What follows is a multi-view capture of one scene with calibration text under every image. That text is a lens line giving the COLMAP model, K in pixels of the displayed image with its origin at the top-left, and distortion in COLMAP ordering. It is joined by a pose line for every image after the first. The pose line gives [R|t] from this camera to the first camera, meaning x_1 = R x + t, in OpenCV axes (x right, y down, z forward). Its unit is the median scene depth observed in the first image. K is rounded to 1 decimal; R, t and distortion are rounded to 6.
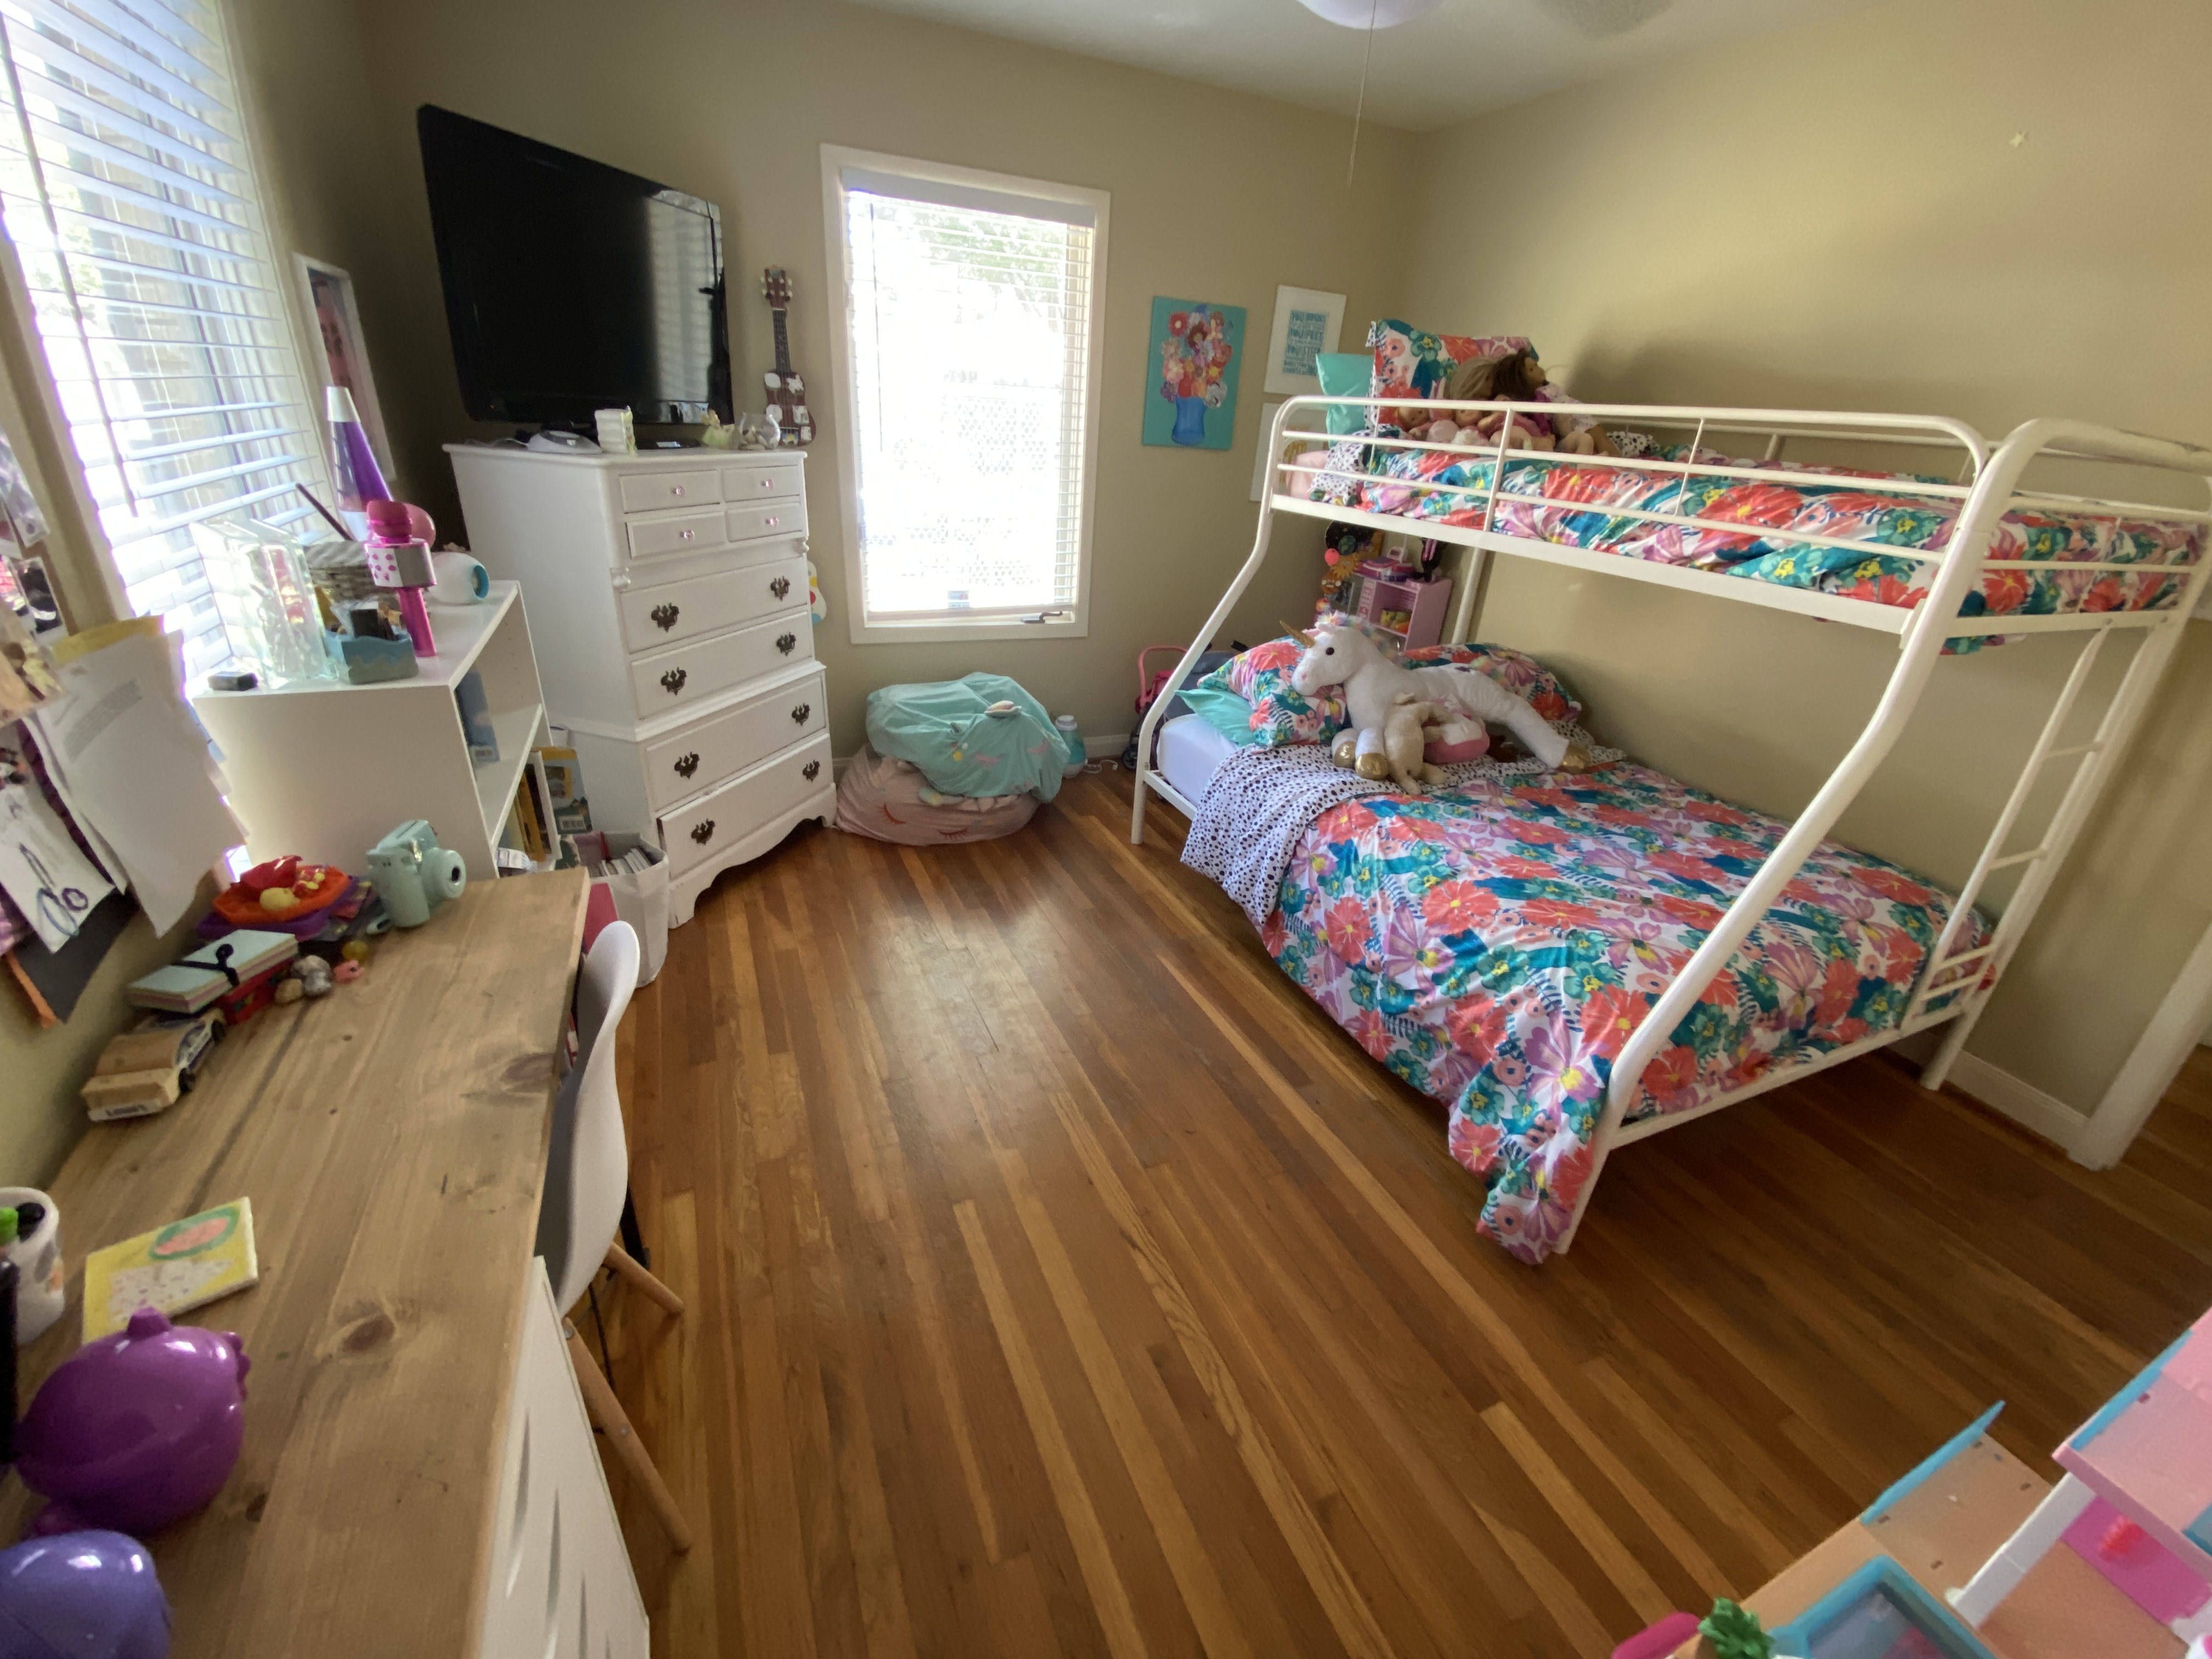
lens RADIAL K [[890.6, 0, 1109.4], [0, 890.6, 824.9], [0, 0, 1]] dist [0.004598, -0.011398]
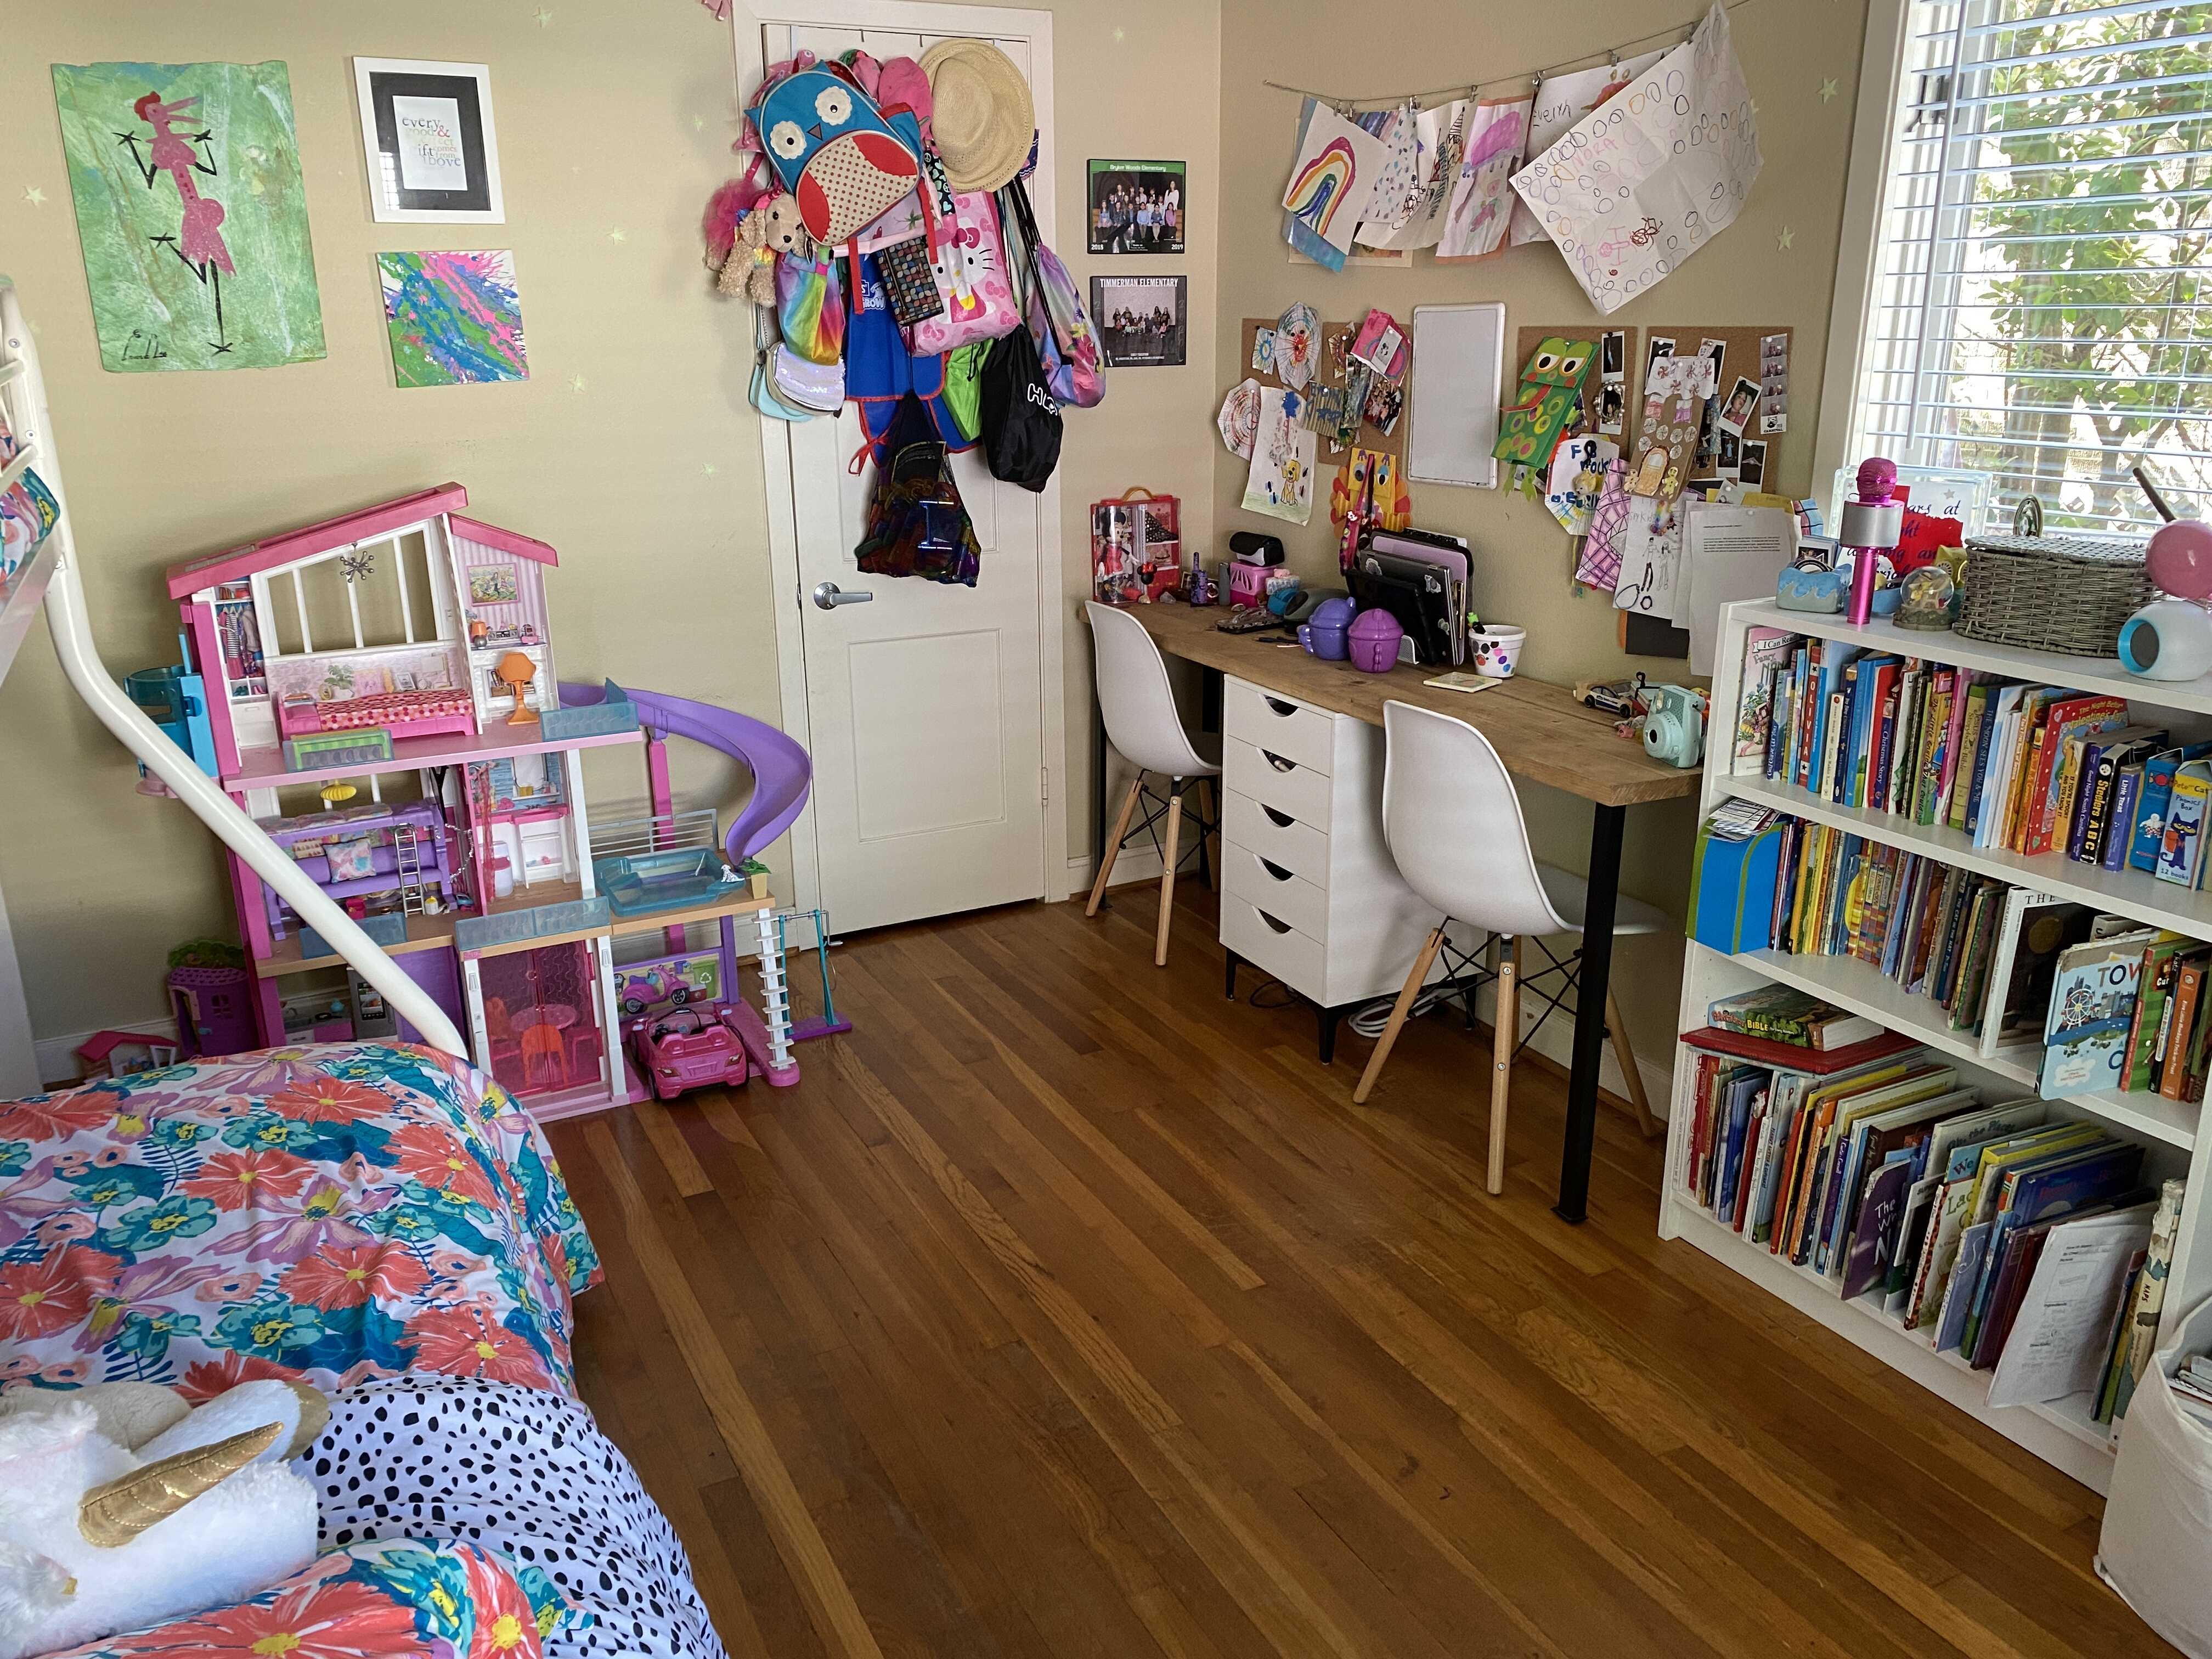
lens RADIAL K [[1677.3, 0, 1118.6], [0, 1677.3, 830.0], [0, 0, 1]] dist [0.025363, -0.031221]
pose [[-0.996287, -0.027003, -0.081749, 0.068907], [-0.074521, 0.745971, 0.661795, -0.712203], [0.043112, 0.665430, -0.745214, 1.514610]]
